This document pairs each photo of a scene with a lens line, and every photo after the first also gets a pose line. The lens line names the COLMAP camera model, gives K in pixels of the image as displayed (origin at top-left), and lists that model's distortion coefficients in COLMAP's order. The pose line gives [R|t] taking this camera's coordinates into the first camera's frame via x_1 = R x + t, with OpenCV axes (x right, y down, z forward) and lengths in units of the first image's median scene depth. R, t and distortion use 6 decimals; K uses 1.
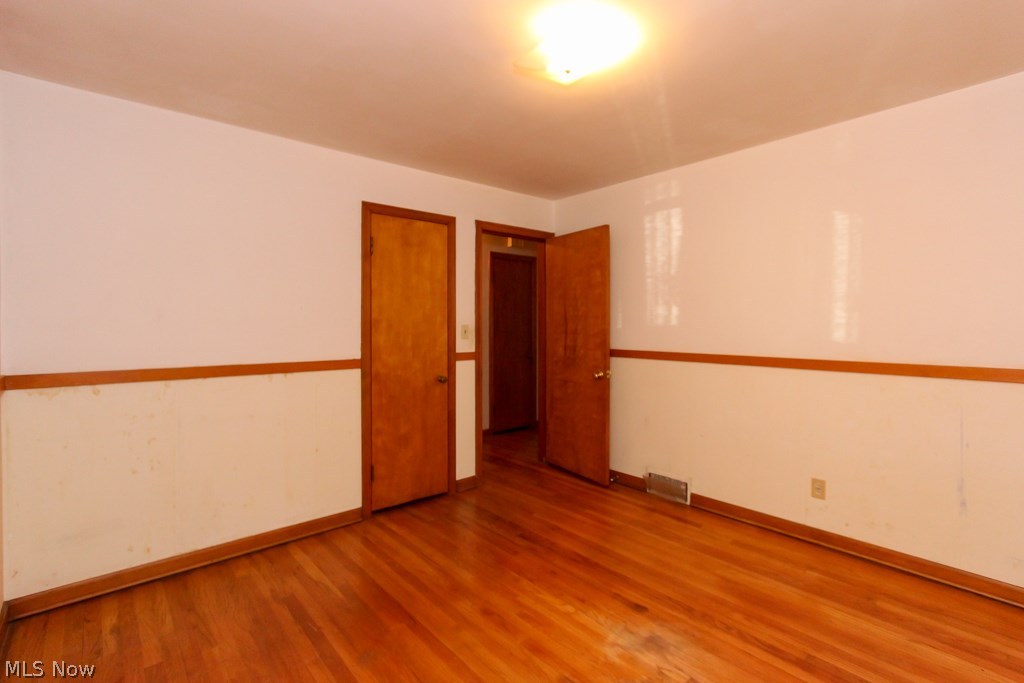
lens RADIAL K [[476.7, 0, 517.6], [0, 476.7, 340.0], [0, 0, 1]] dist [0.000056, 0.000008]
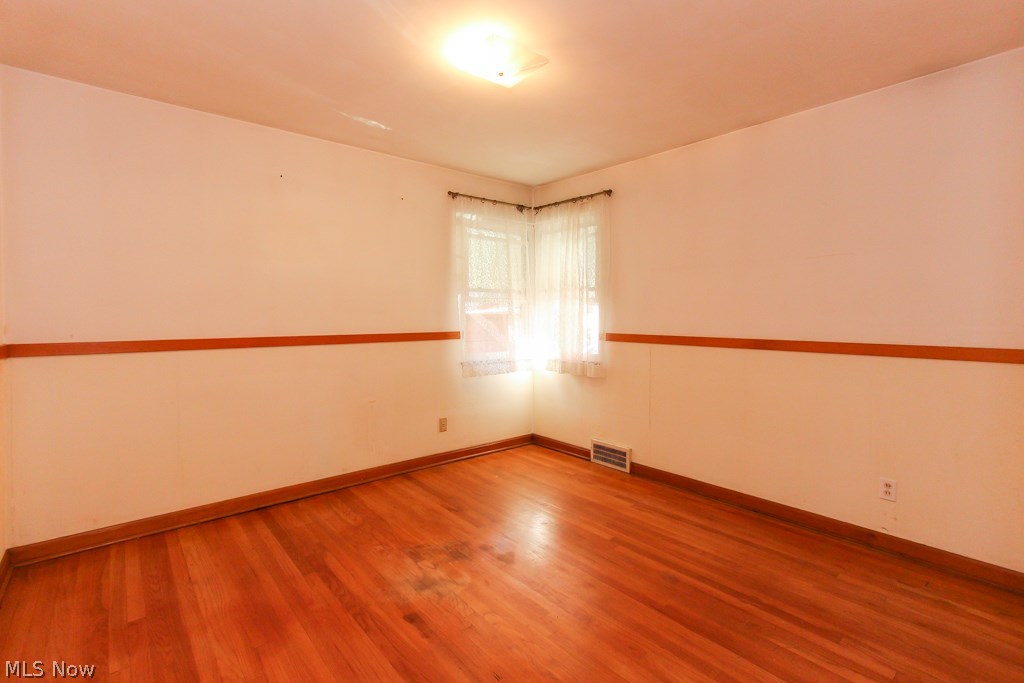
lens RADIAL K [[476.7, 0, 517.6], [0, 476.7, 340.0], [0, 0, 1]] dist [0.000056, 0.000008]
pose [[-0.999844, 0.000616, 0.017669, 0.043423], [0.002021, 0.996827, 0.079576, -0.028119], [-0.017564, 0.079599, -0.996672, 1.942427]]
